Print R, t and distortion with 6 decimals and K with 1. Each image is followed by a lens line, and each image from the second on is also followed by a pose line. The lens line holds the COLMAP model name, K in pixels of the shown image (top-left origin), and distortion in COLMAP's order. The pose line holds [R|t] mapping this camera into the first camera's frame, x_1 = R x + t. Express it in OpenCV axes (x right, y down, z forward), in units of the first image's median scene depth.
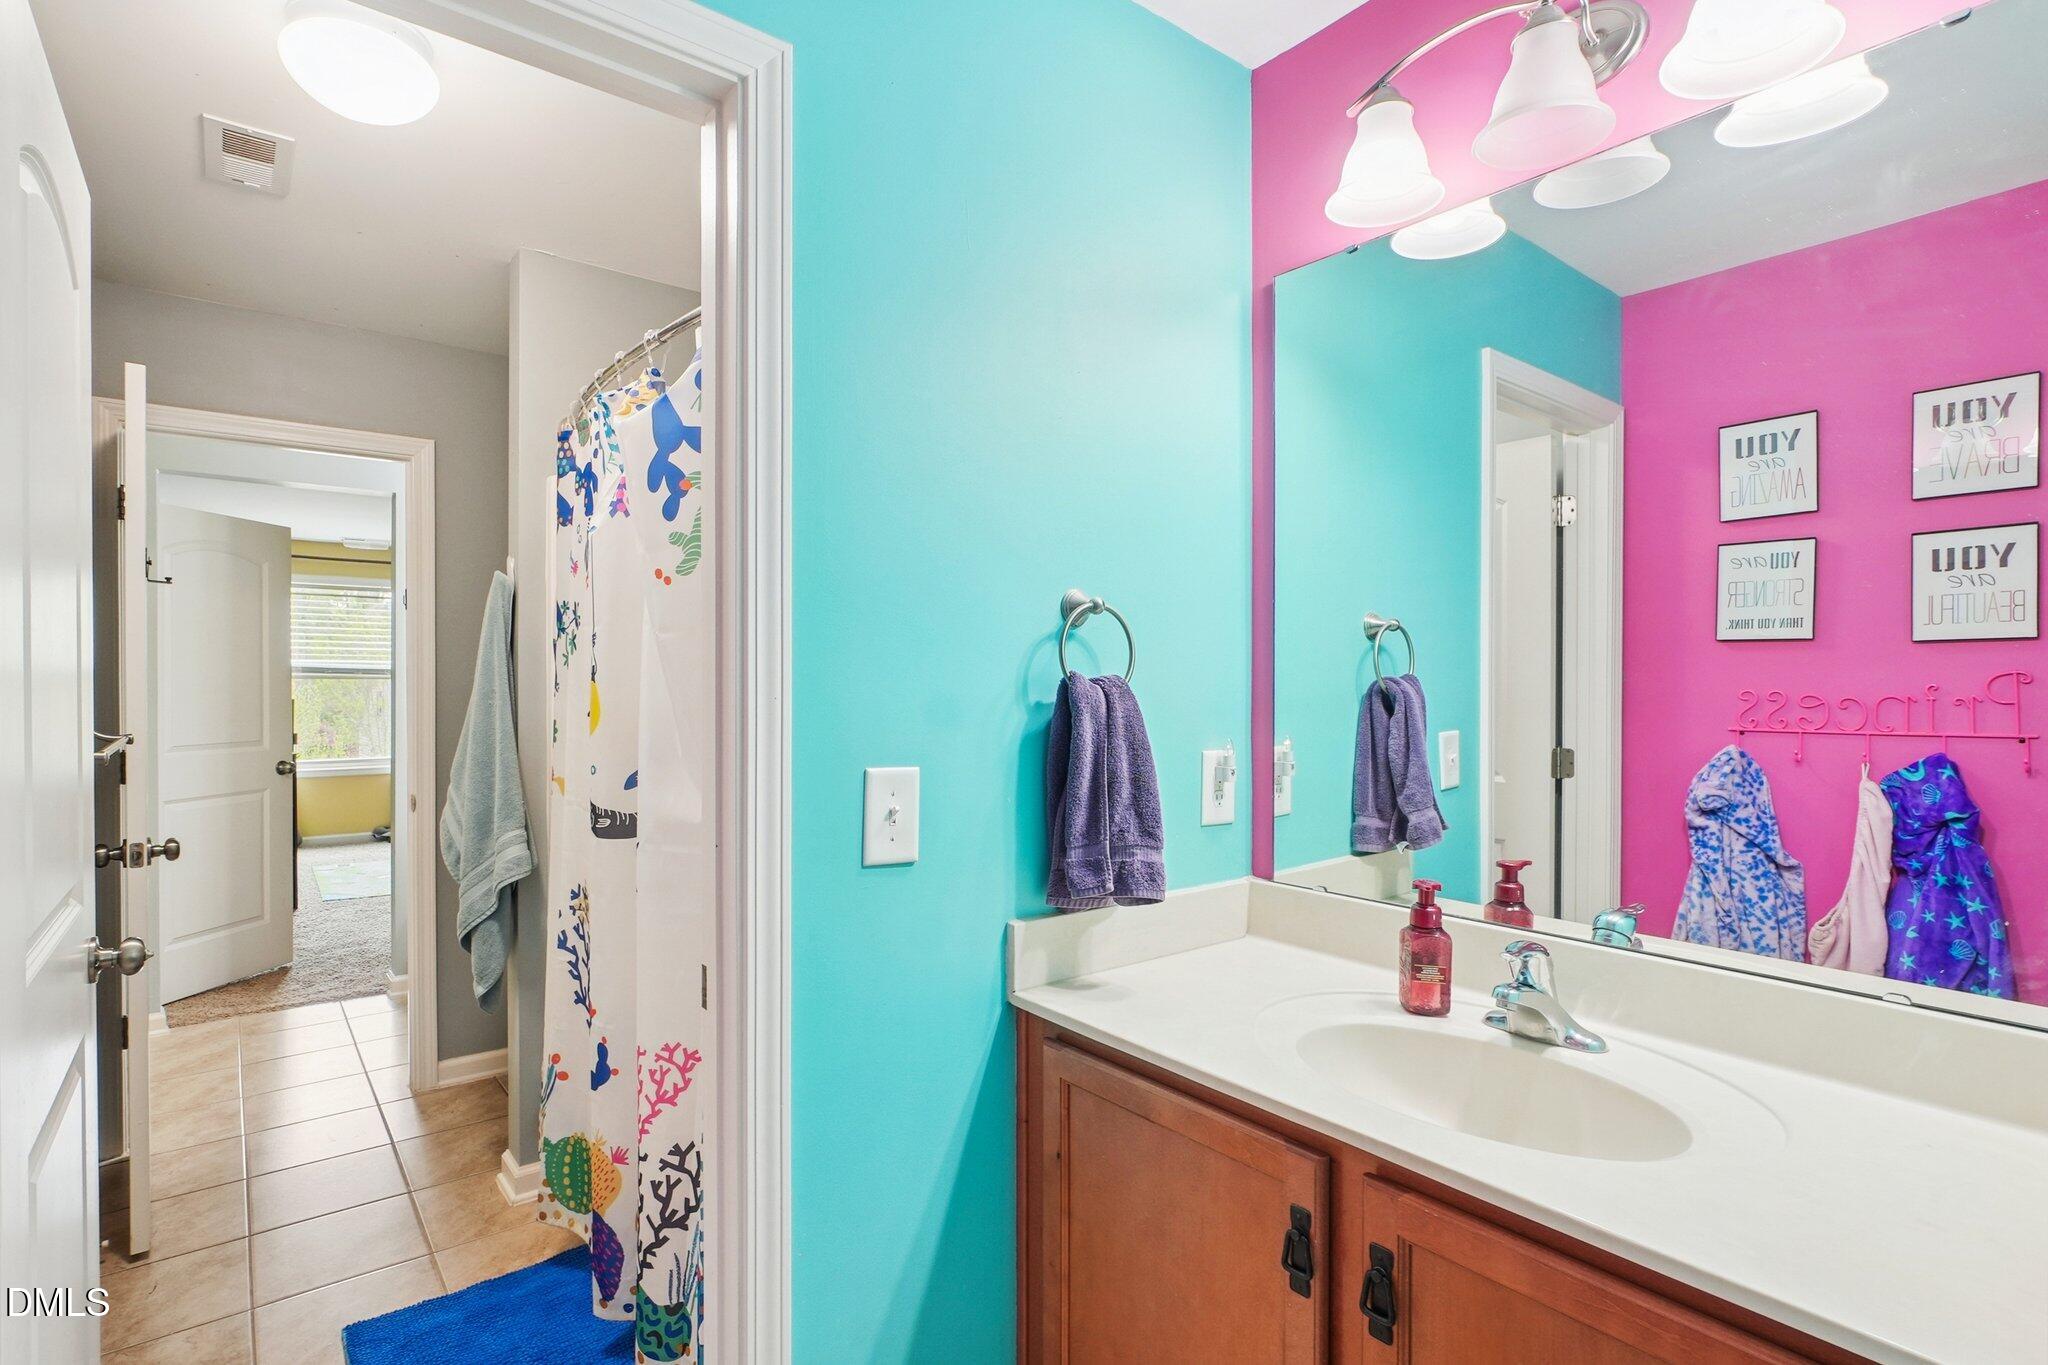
lens RADIAL K [[981.6, 0, 992.0], [0, 981.6, 680.0], [0, 0, 1]] dist [0.002486, 0.000491]
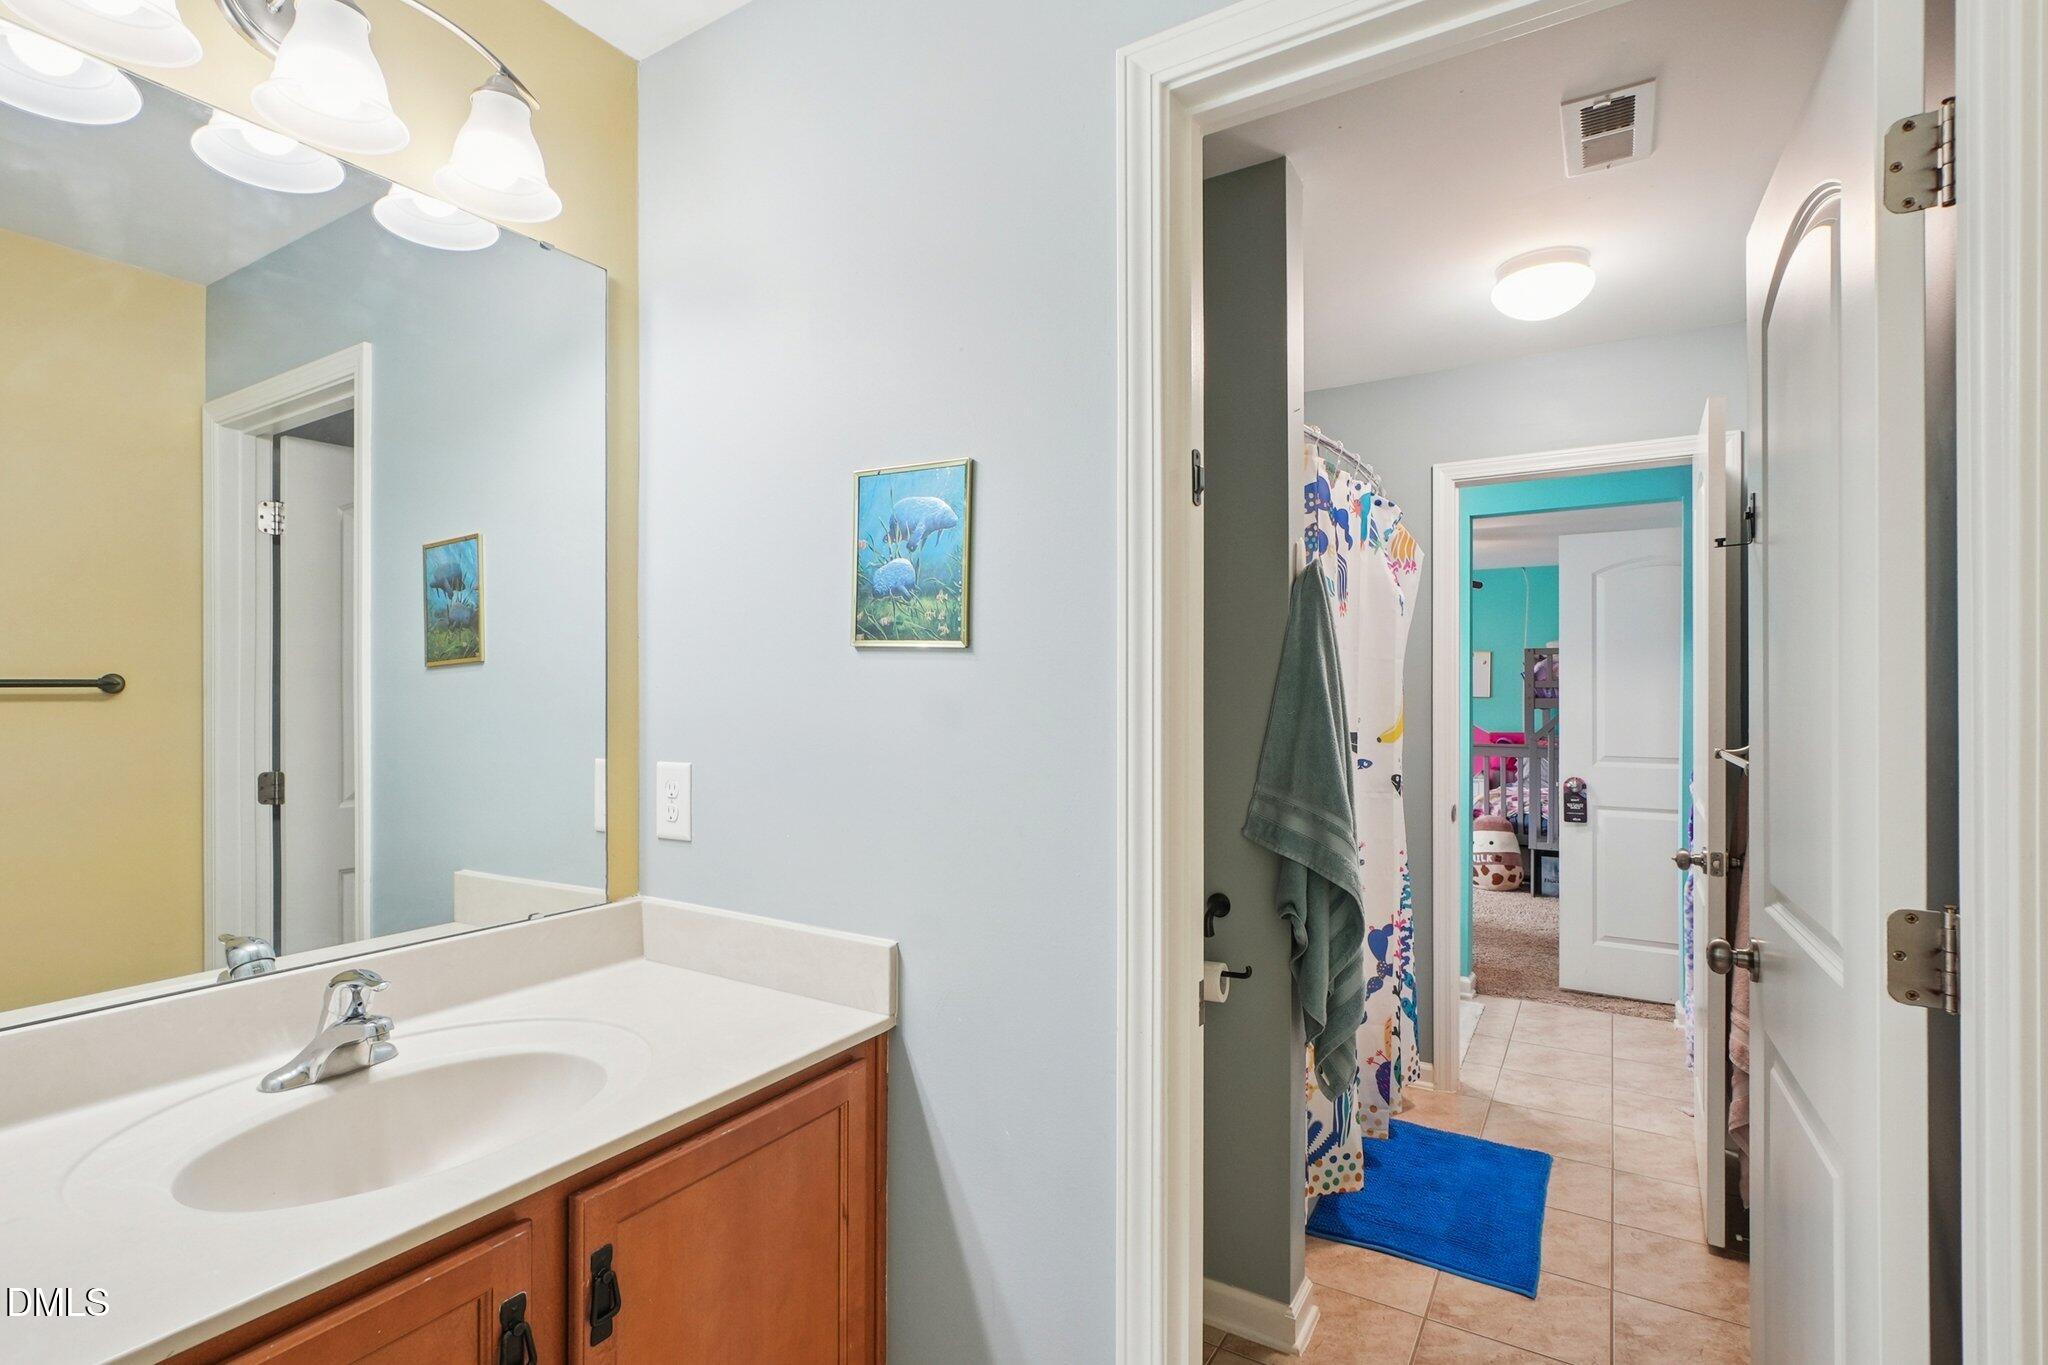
lens RADIAL K [[981.6, 0, 992.0], [0, 981.6, 680.0], [0, 0, 1]] dist [0.002486, 0.000491]
pose [[-0.317921, 0.009174, 0.948073, -0.571611], [0.005548, 0.999954, -0.007816, -0.007489], [-0.948101, 0.002775, -0.317957, 0.723588]]
